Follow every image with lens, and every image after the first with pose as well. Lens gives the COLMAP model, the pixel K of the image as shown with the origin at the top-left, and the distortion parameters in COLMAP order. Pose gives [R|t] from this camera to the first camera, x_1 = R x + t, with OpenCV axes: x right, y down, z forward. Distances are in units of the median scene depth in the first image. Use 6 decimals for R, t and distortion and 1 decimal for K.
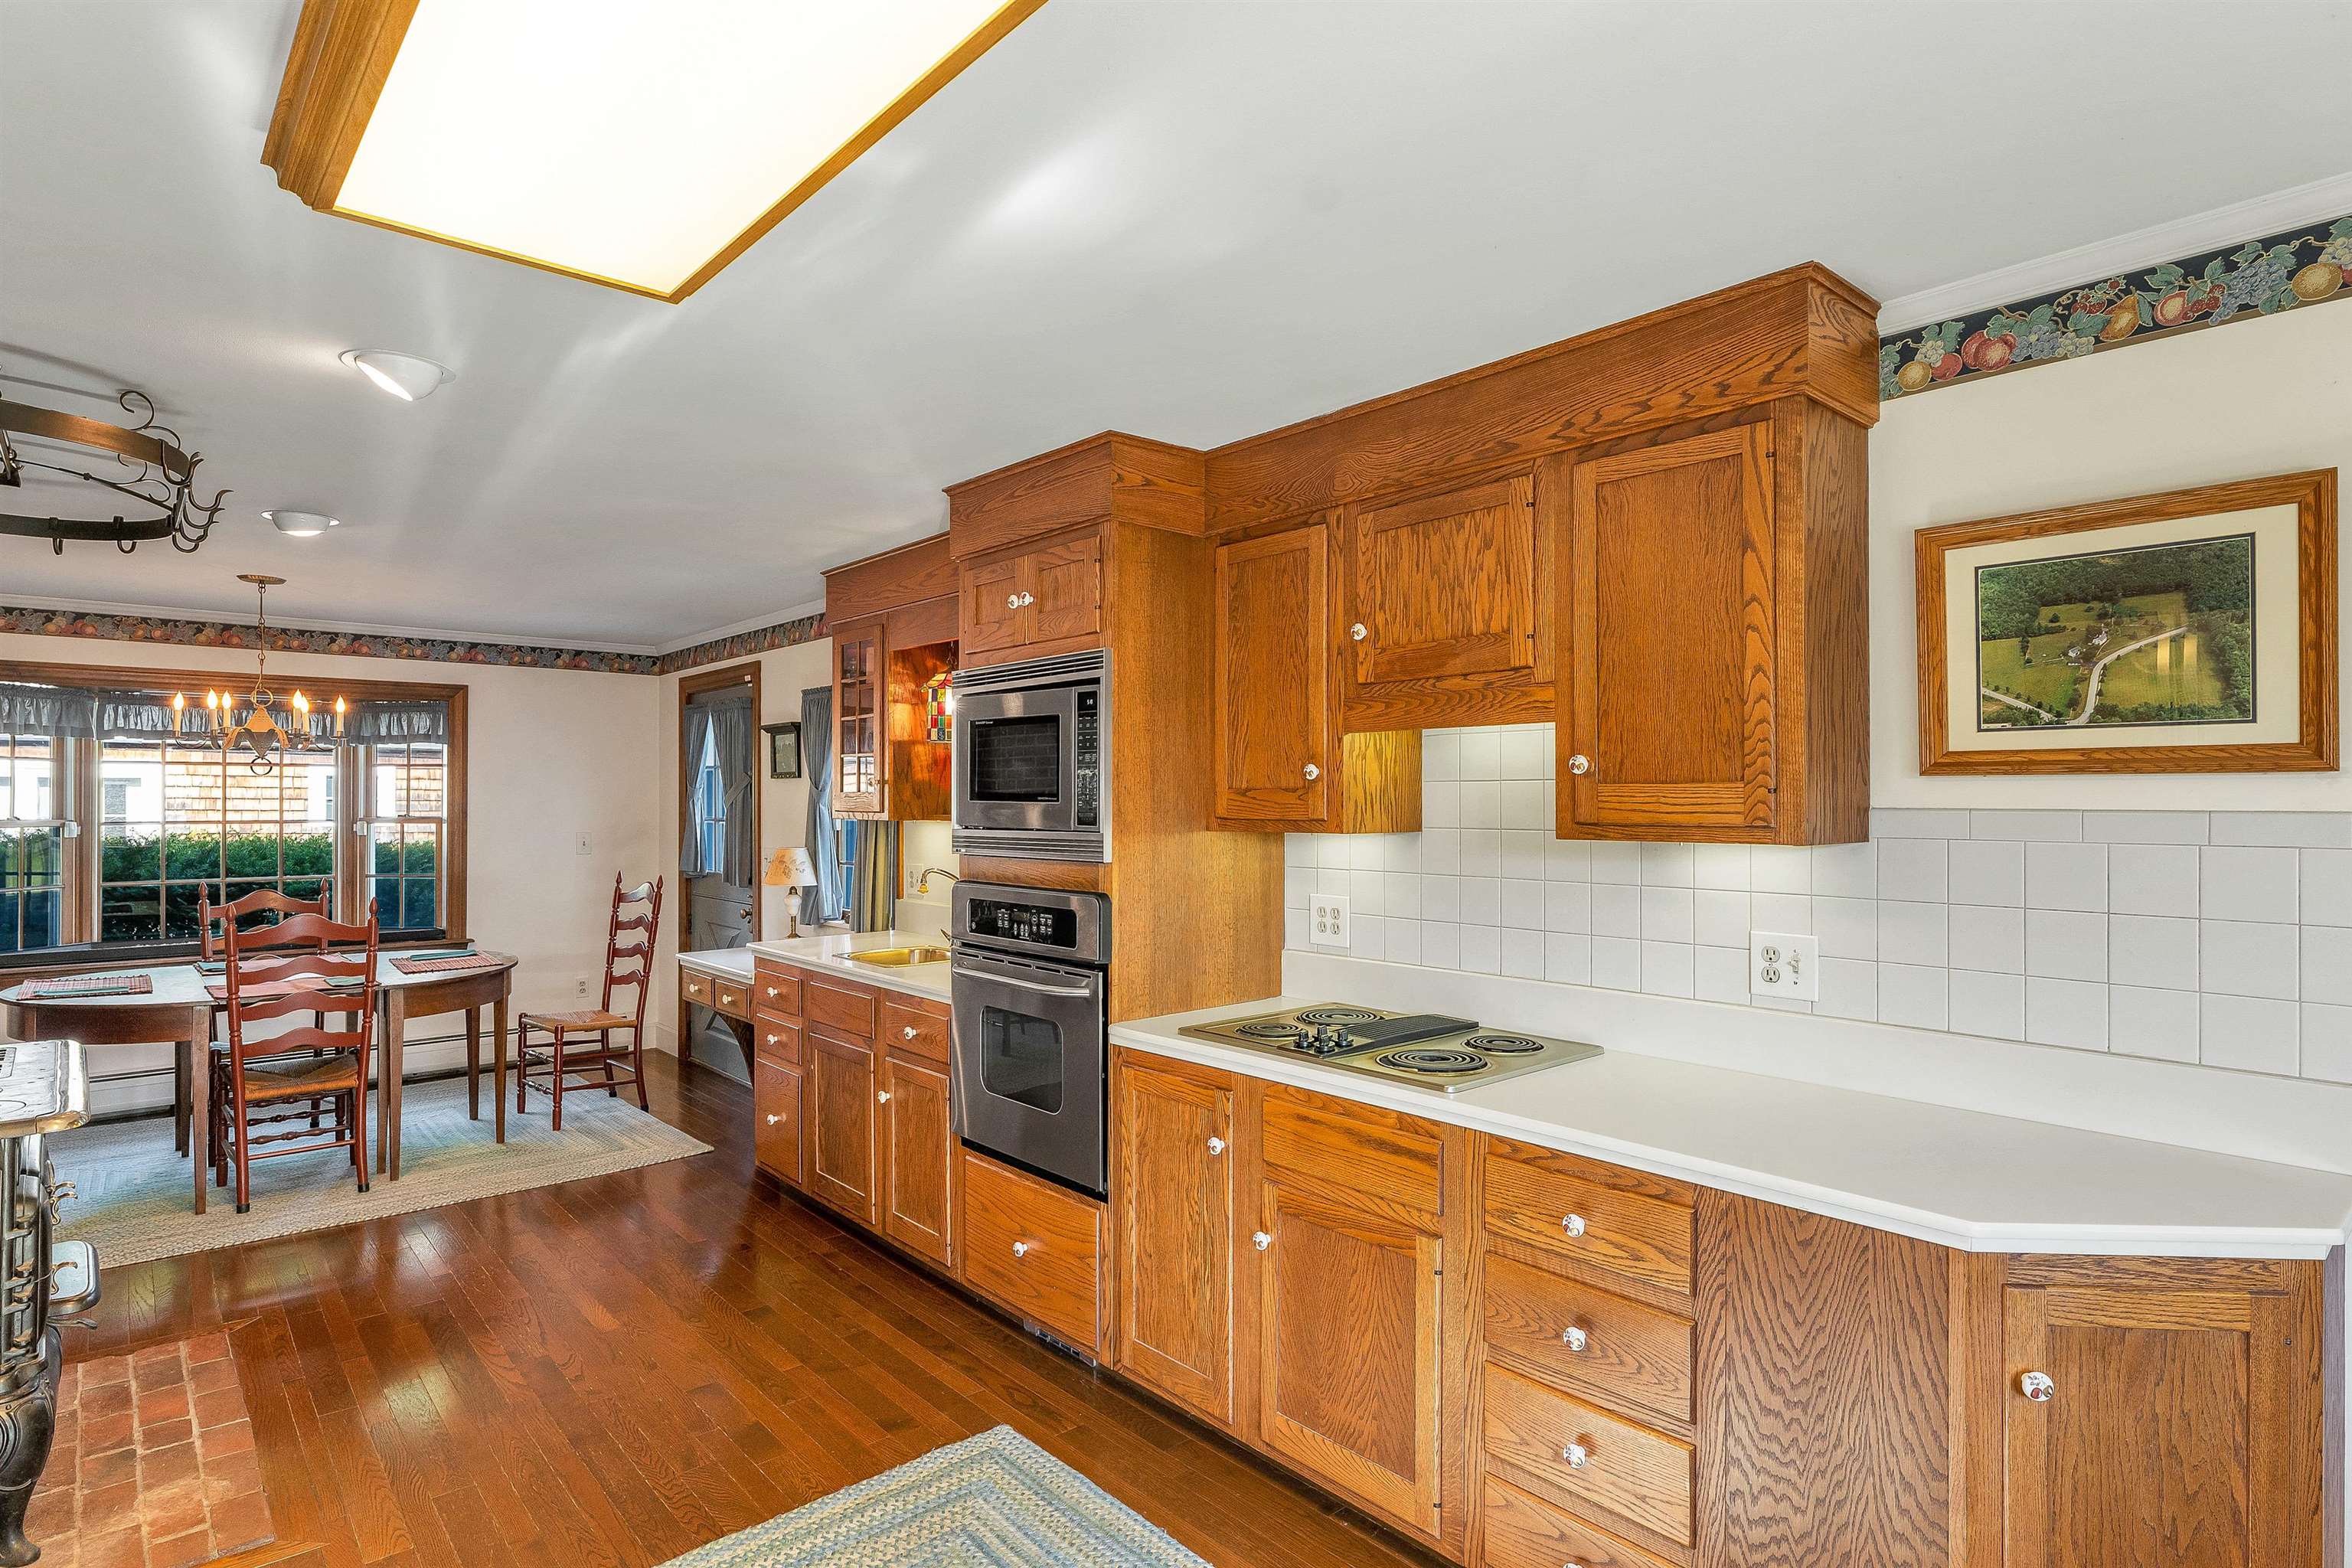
lens RADIAL K [[1263.1, 0, 1176.0], [0, 1263.1, 784.0], [0, 0, 1]] dist [0.025799, -0.000460]
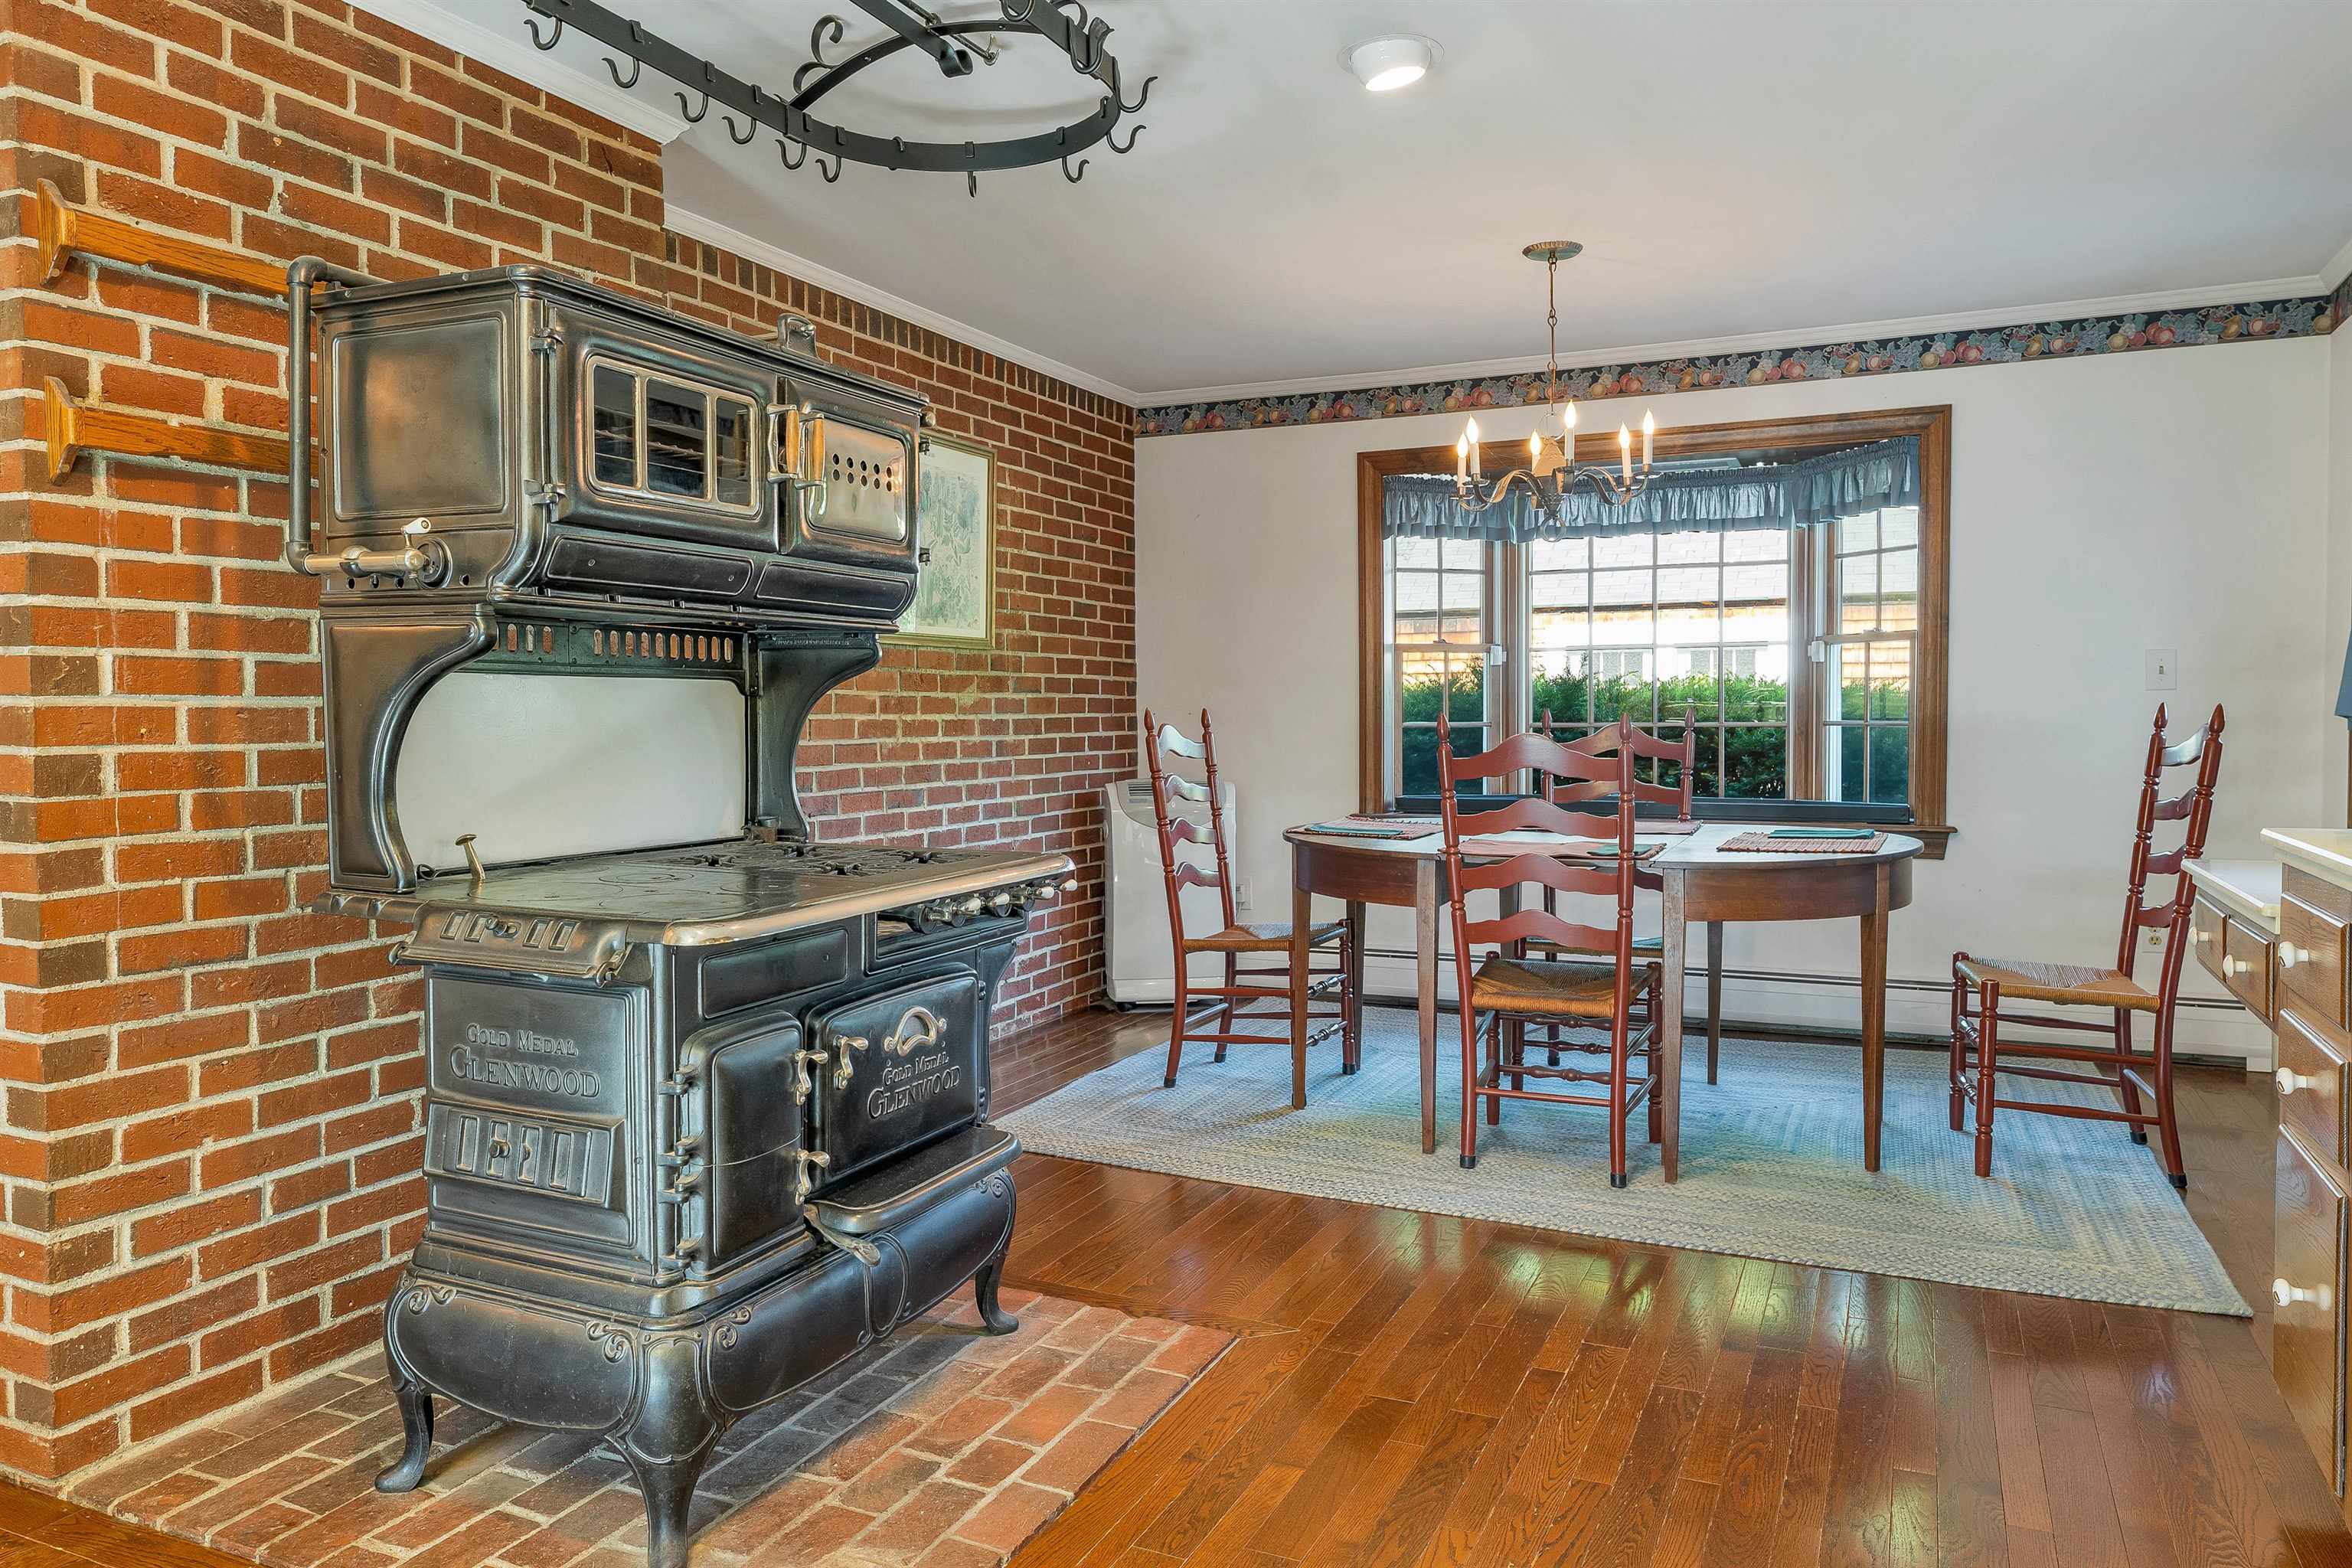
lens RADIAL K [[1589.5, 0, 1118.9], [0, 1589.5, 783.6], [0, 0, 1]] dist [0.000902, -0.001734]
pose [[0.396084, 0.038667, -0.917400, -0.021100], [0.016059, 0.998668, 0.049026, 0.062350], [0.918074, -0.034151, 0.394936, 0.371277]]
